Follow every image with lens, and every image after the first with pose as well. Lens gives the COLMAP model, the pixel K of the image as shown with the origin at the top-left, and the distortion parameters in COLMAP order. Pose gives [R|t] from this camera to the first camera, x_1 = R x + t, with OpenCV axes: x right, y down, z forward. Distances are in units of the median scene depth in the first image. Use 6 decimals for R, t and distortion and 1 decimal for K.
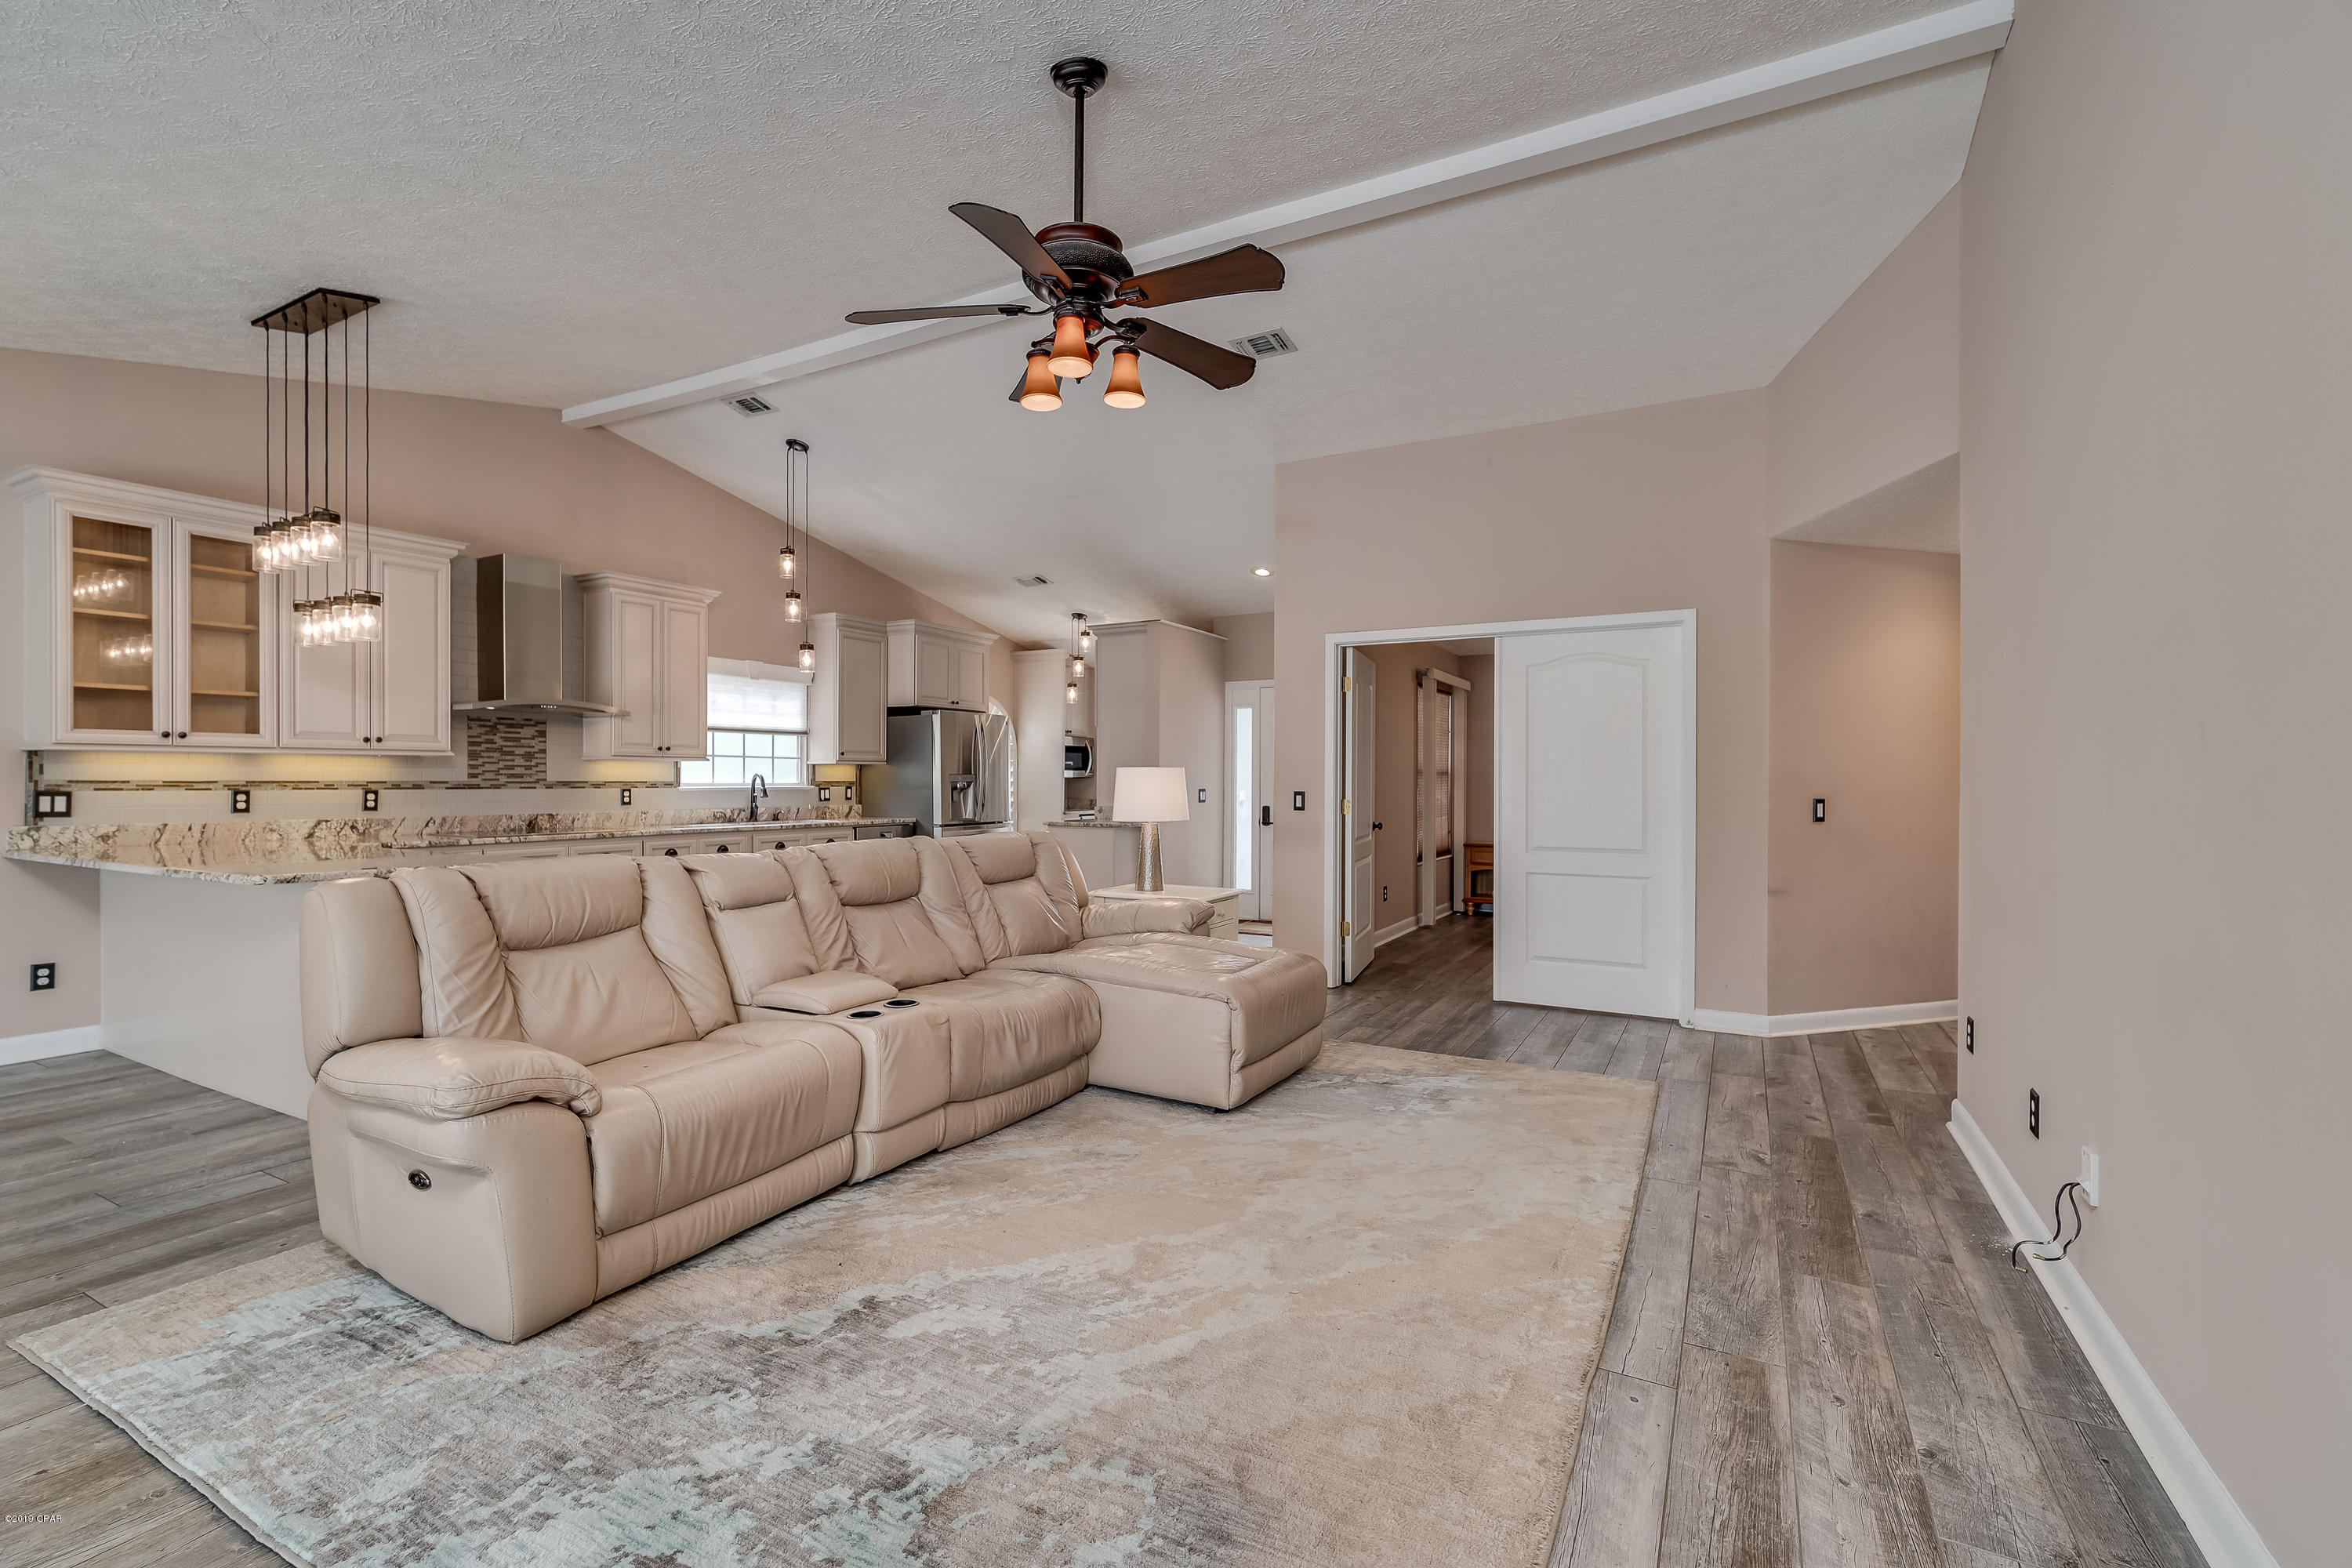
lens RADIAL K [[1027.4, 0, 1177.6], [0, 1027.4, 791.3], [0, 0, 1]] dist [-0.001108, -0.000341]
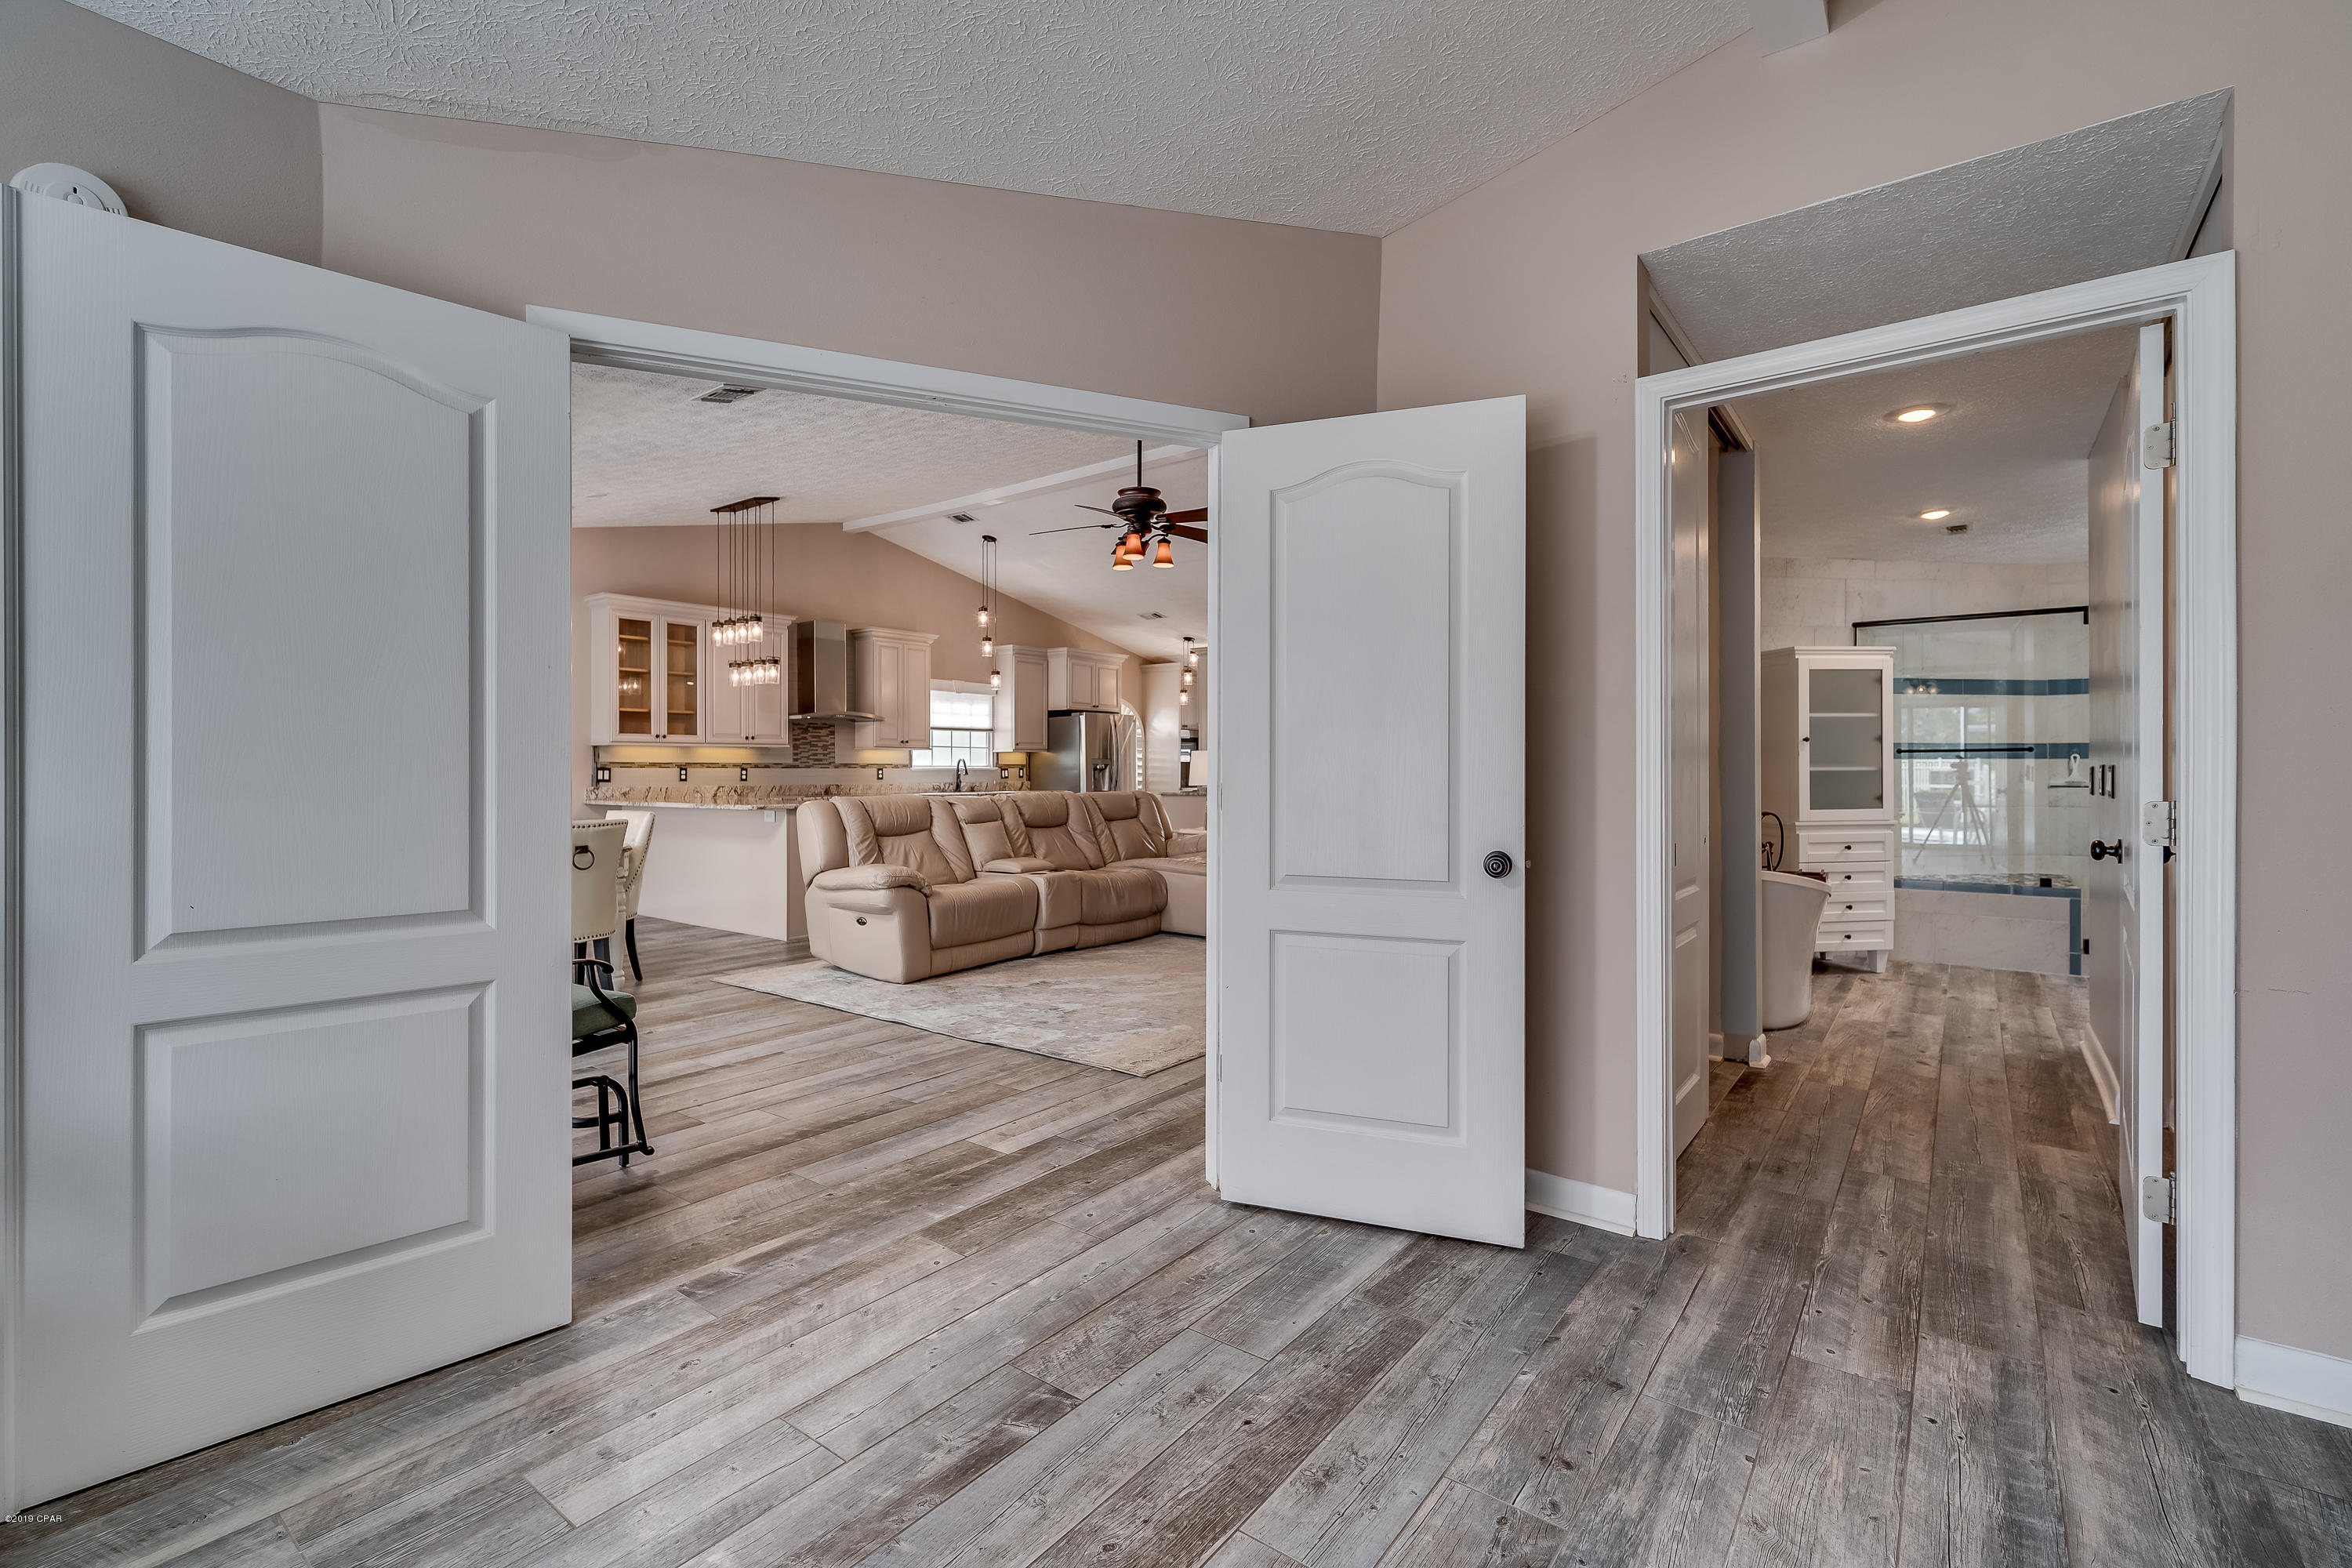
lens RADIAL K [[1036.8, 0, 1181.5], [0, 1036.8, 768.7], [0, 0, 1]] dist [-0.000390, -0.000068]
pose [[0.989430, -0.005877, -0.144890, 0.126533], [0.003914, 0.999897, -0.013829, 0.021049], [0.144956, 0.013116, 0.989351, -0.460744]]
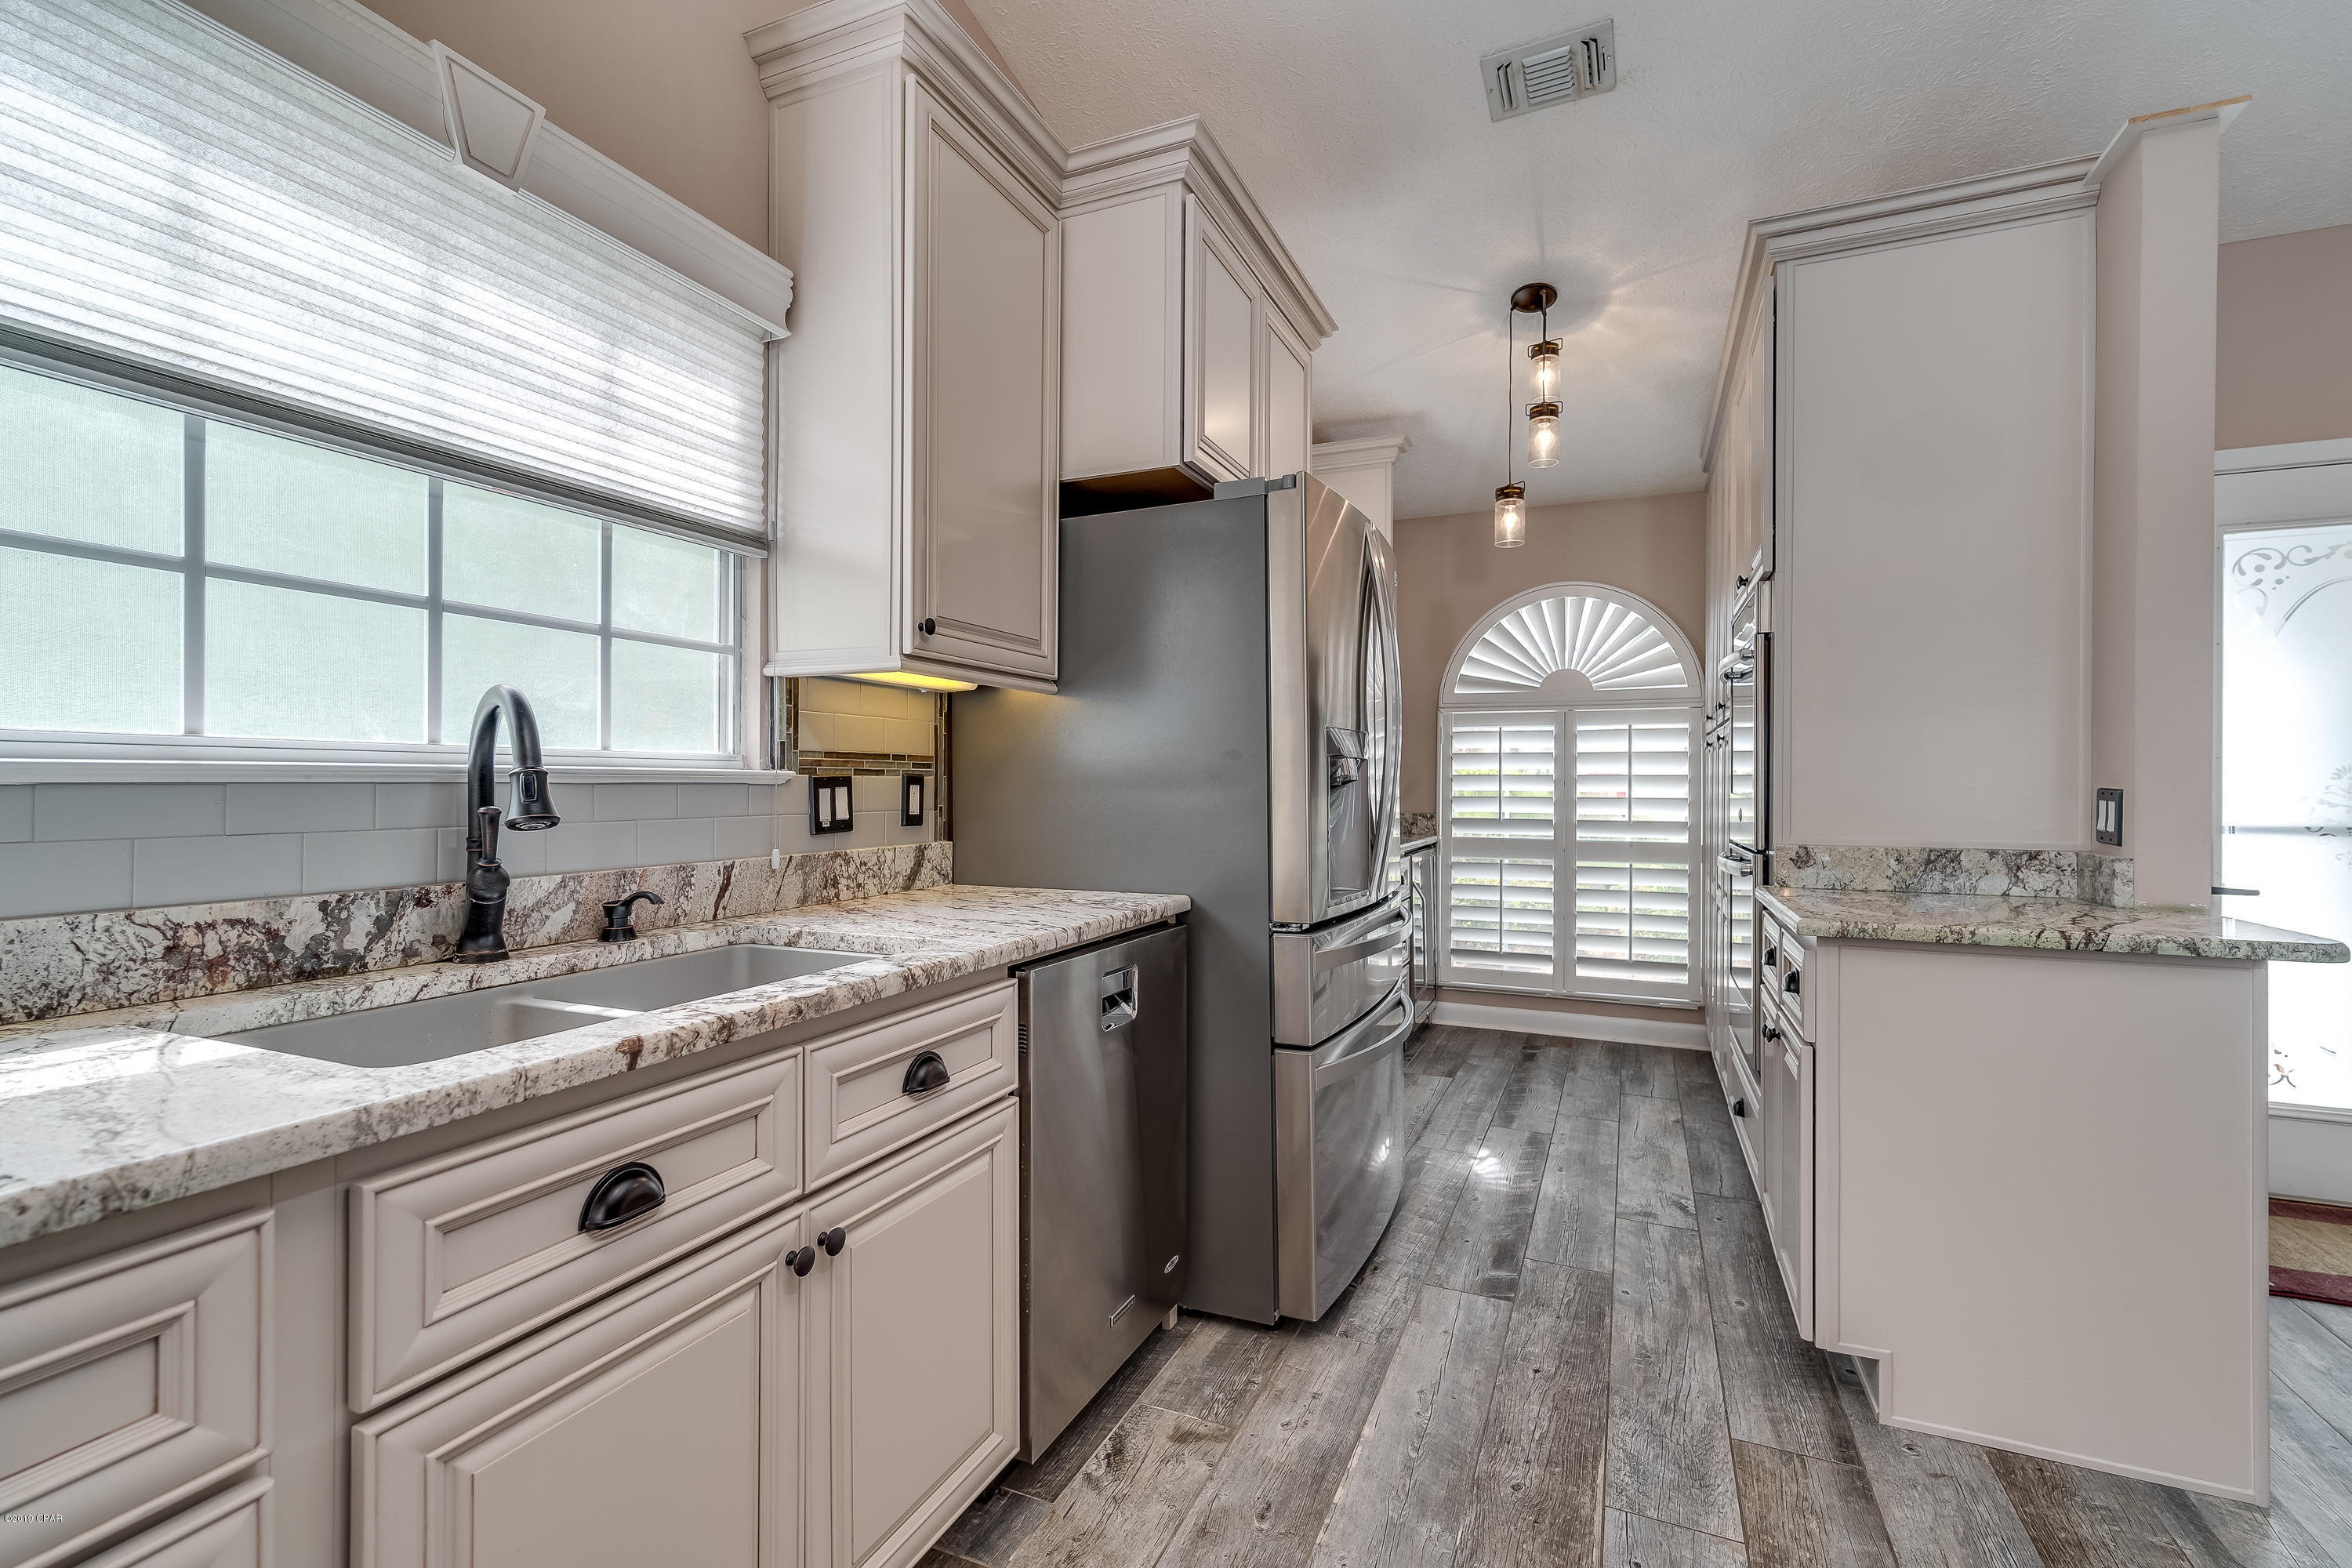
lens RADIAL K [[1027.4, 0, 1177.6], [0, 1027.4, 791.3], [0, 0, 1]] dist [-0.001108, -0.000341]
pose [[0.996177, -0.002818, 0.087316, -0.355554], [0.003448, 0.999969, -0.007064, 0.002049], [-0.087293, 0.007338, 0.996156, 0.938763]]
